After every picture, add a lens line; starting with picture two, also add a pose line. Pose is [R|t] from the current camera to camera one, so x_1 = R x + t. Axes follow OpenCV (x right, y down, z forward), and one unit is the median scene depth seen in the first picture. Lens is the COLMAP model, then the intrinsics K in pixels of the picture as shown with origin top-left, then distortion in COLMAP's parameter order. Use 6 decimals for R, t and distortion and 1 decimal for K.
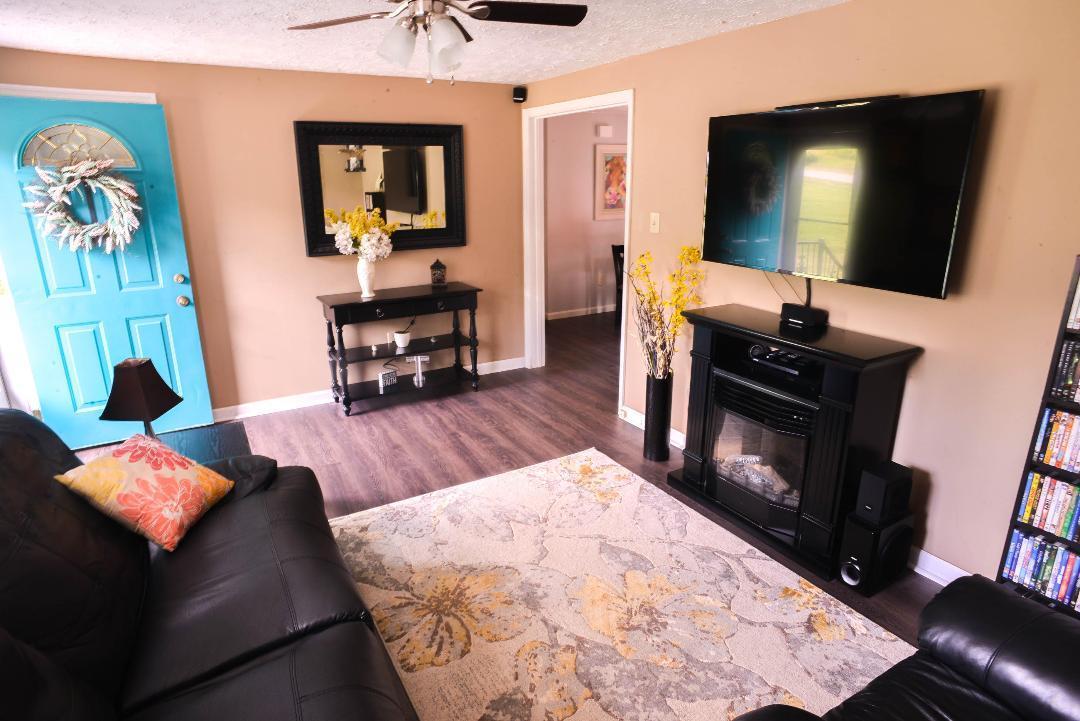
lens RADIAL K [[606.9, 0, 540.0], [0, 606.9, 360.5], [0, 0, 1]] dist [-0.053140, 0.001348]
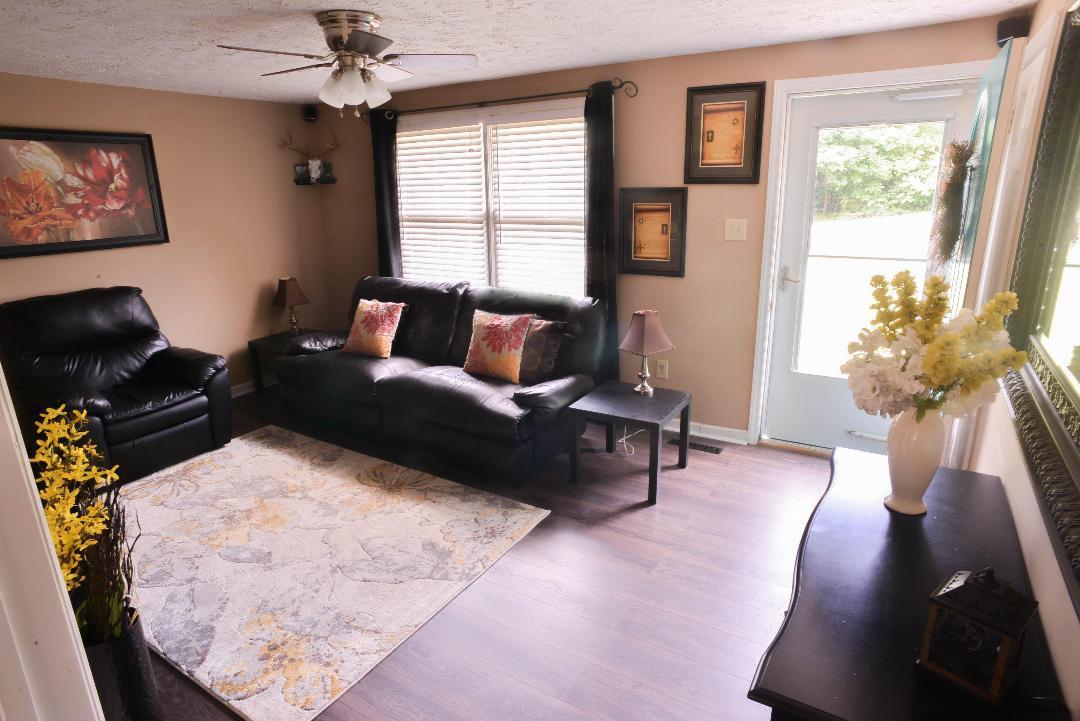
lens RADIAL K [[606.9, 0, 540.0], [0, 606.9, 360.5], [0, 0, 1]] dist [-0.053140, 0.001348]
pose [[-0.884786, 0.150337, -0.441081, 0.088651], [-0.116212, 0.845441, 0.521272, -0.533851], [0.451275, 0.512473, -0.730563, 1.721866]]
